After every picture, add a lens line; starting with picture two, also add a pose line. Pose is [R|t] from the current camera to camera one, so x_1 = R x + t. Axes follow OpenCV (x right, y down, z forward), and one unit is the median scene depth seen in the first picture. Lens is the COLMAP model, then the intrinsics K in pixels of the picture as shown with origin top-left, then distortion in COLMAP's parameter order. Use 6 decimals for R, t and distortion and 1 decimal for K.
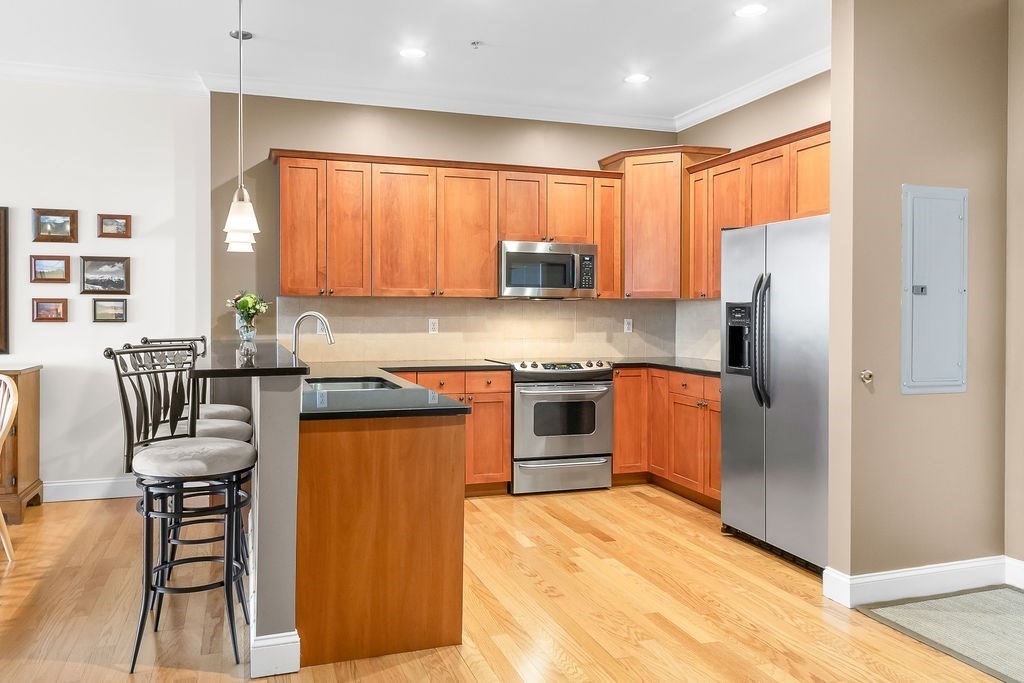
lens RADIAL K [[746.5, 0, 511.4], [0, 746.5, 312.8], [0, 0, 1]] dist [-0.000560, -0.000750]
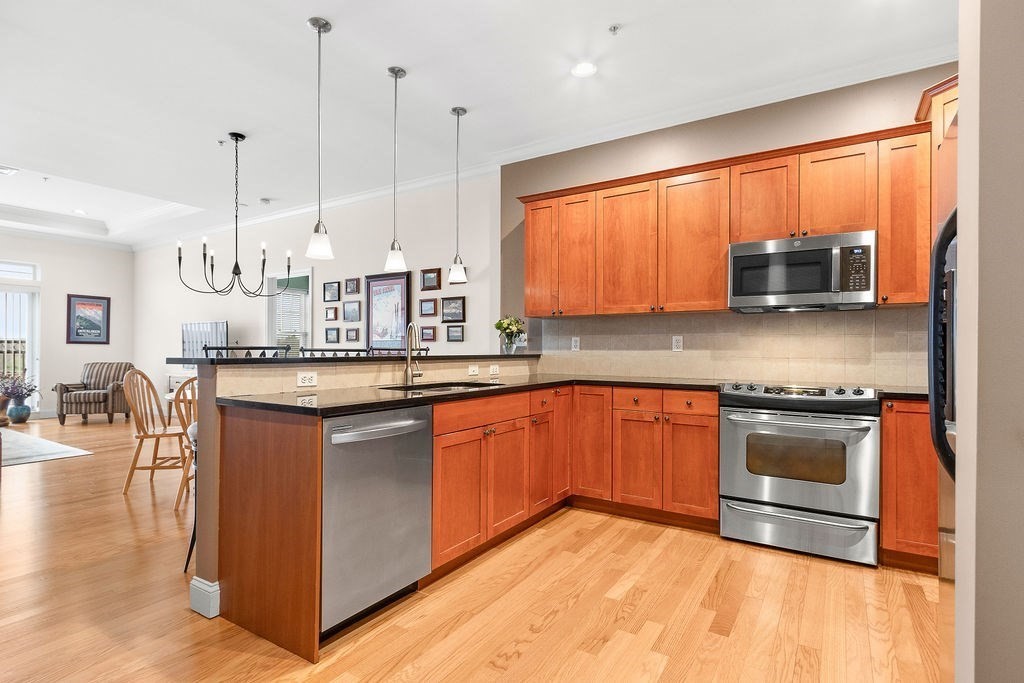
lens RADIAL K [[522.6, 0, 507.1], [0, 522.6, 349.2], [0, 0, 1]] dist [0.000104, -0.001457]
pose [[0.613026, -0.002429, -0.790059, 0.328324], [-0.001169, 0.999991, -0.003982, 0.030794], [0.790062, 0.003364, 0.613018, 0.436971]]
